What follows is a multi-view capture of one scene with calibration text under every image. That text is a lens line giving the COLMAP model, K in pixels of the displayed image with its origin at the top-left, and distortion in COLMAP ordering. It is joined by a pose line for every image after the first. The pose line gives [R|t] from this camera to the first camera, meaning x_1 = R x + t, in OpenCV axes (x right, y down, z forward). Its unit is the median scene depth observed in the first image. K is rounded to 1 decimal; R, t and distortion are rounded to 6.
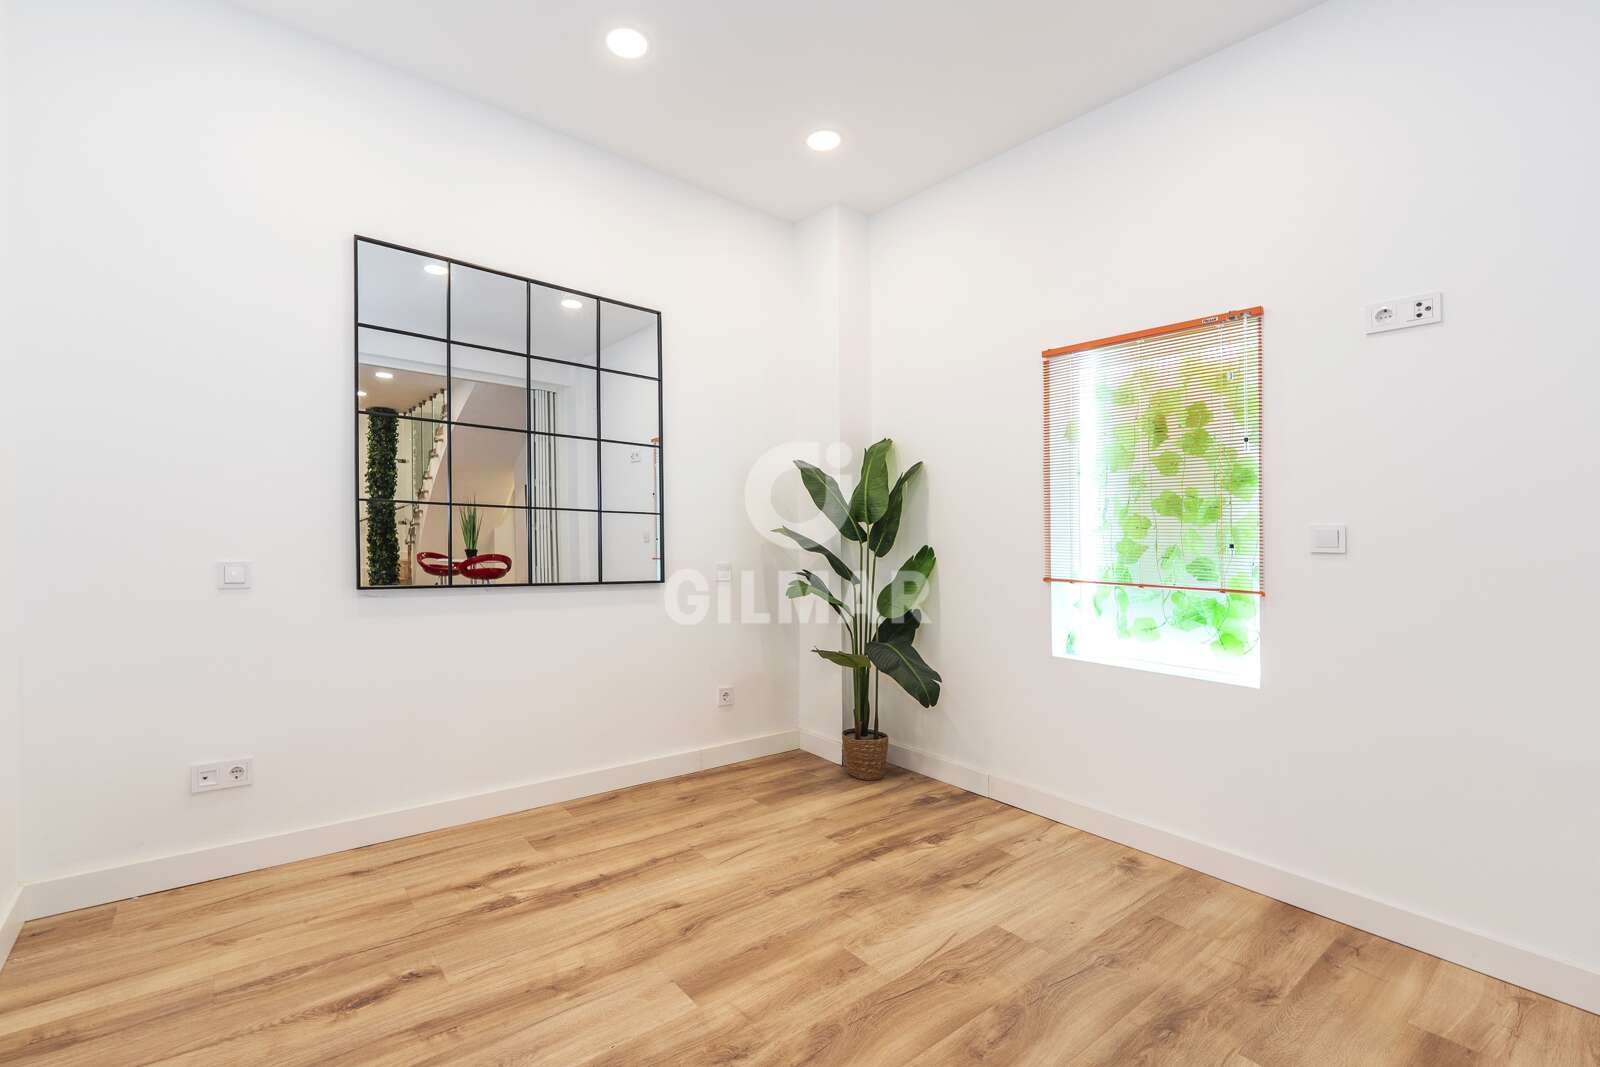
lens RADIAL K [[650.8, 0, 708.6], [0, 650.8, 549.6], [0, 0, 1]] dist [0.001201, 0.000036]
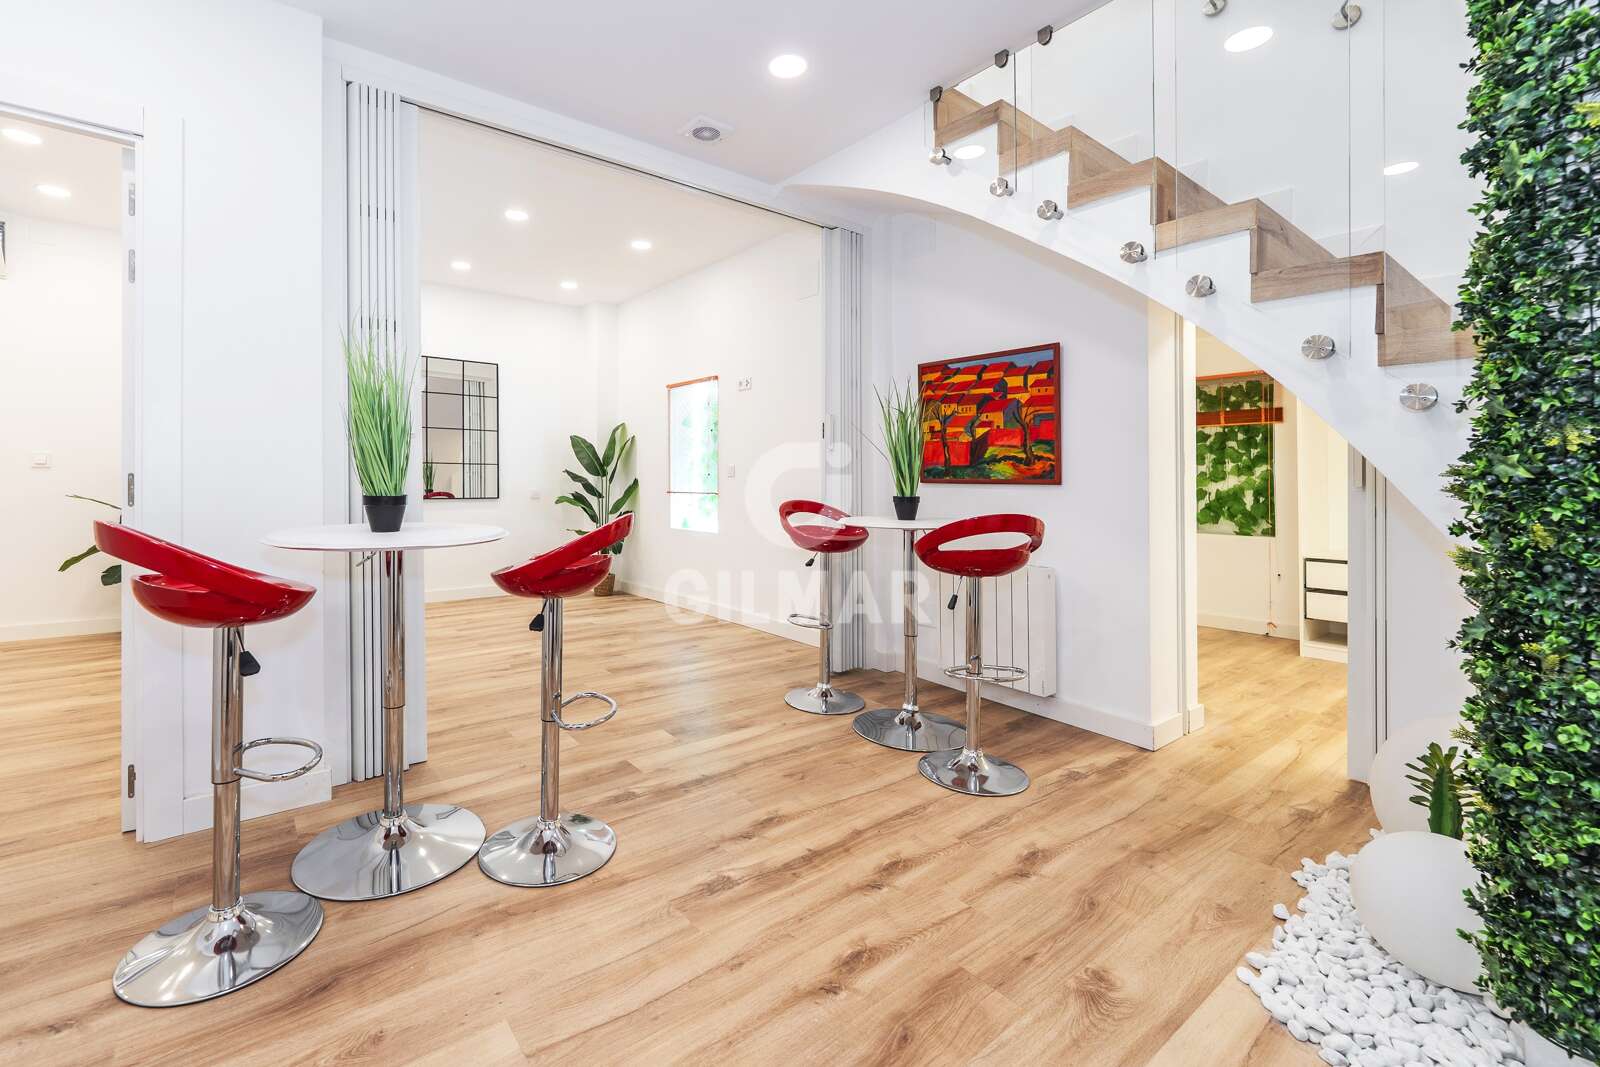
lens RADIAL K [[640.6, 0, 739.9], [0, 640.6, 492.7], [0, 0, 1]] dist [0.001035, -0.000184]
pose [[0.999262, -0.010419, 0.036982, 0.794919], [0.010769, 0.999899, -0.009259, 0.082872], [-0.036882, 0.009651, 0.999273, -1.309778]]
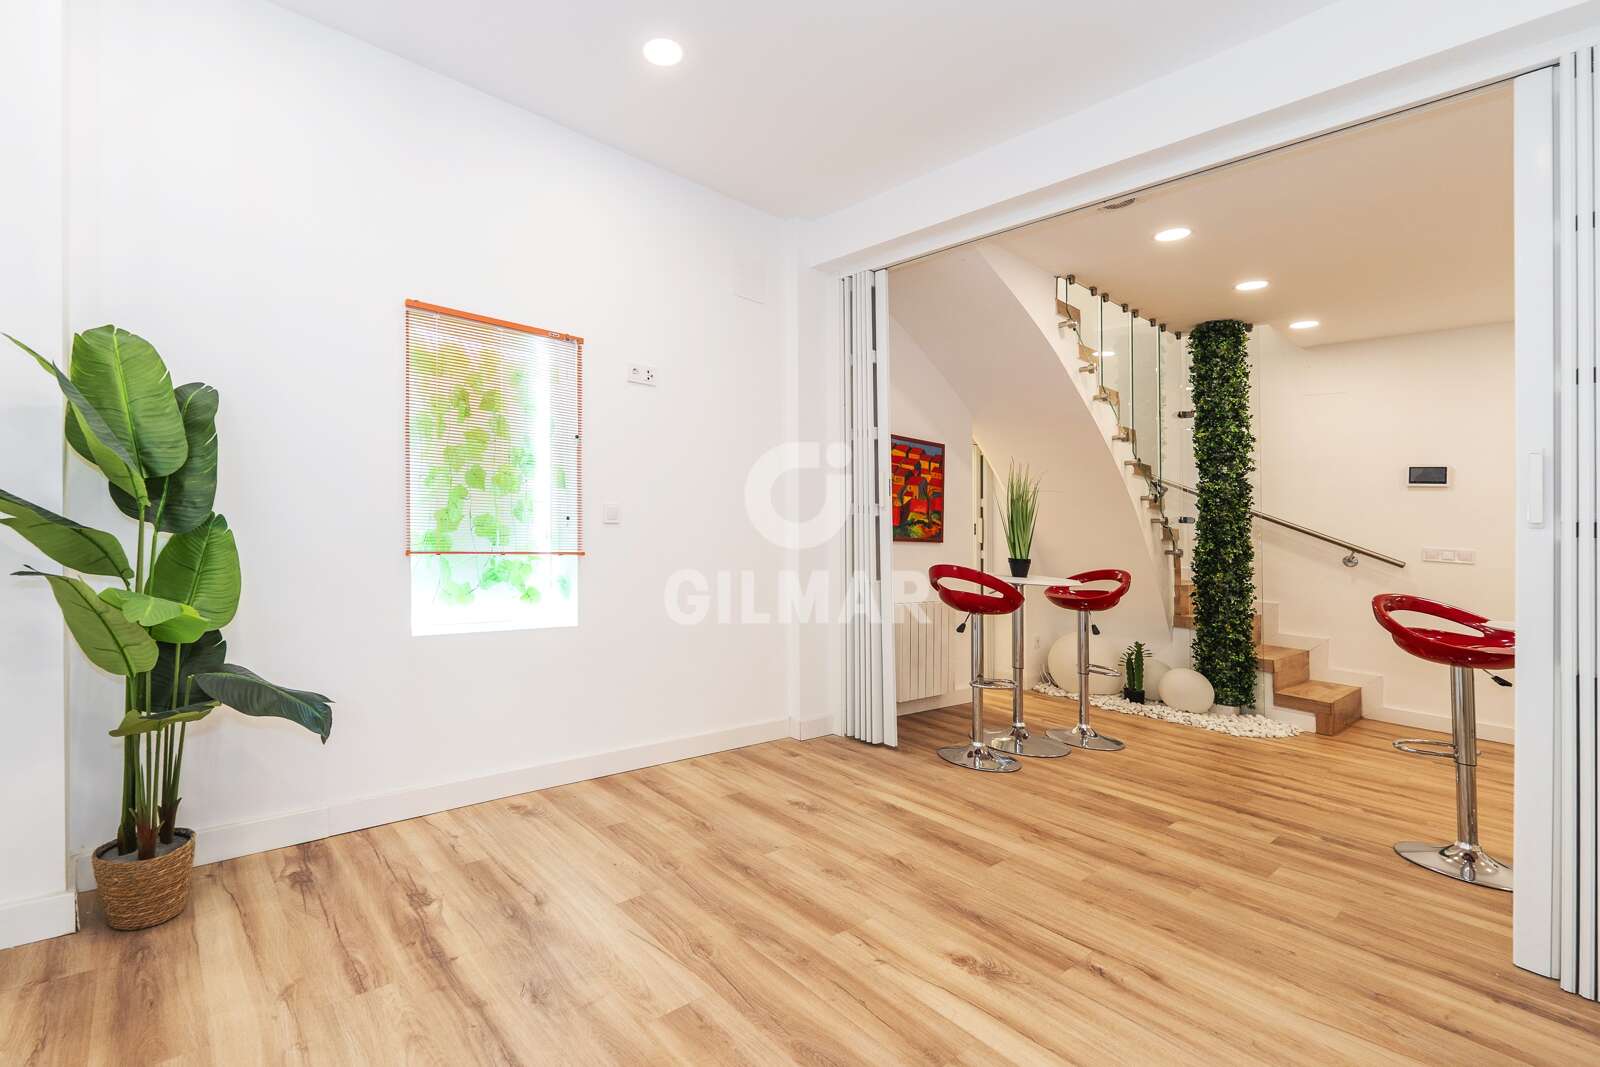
lens RADIAL K [[640.6, 0, 739.9], [0, 640.6, 492.7], [0, 0, 1]] dist [0.001035, -0.000184]
pose [[0.001093, 0.032873, 0.999459, -0.430294], [-0.015962, 0.999333, -0.032852, -0.017428], [-0.999872, -0.015918, 0.001617, 0.630029]]
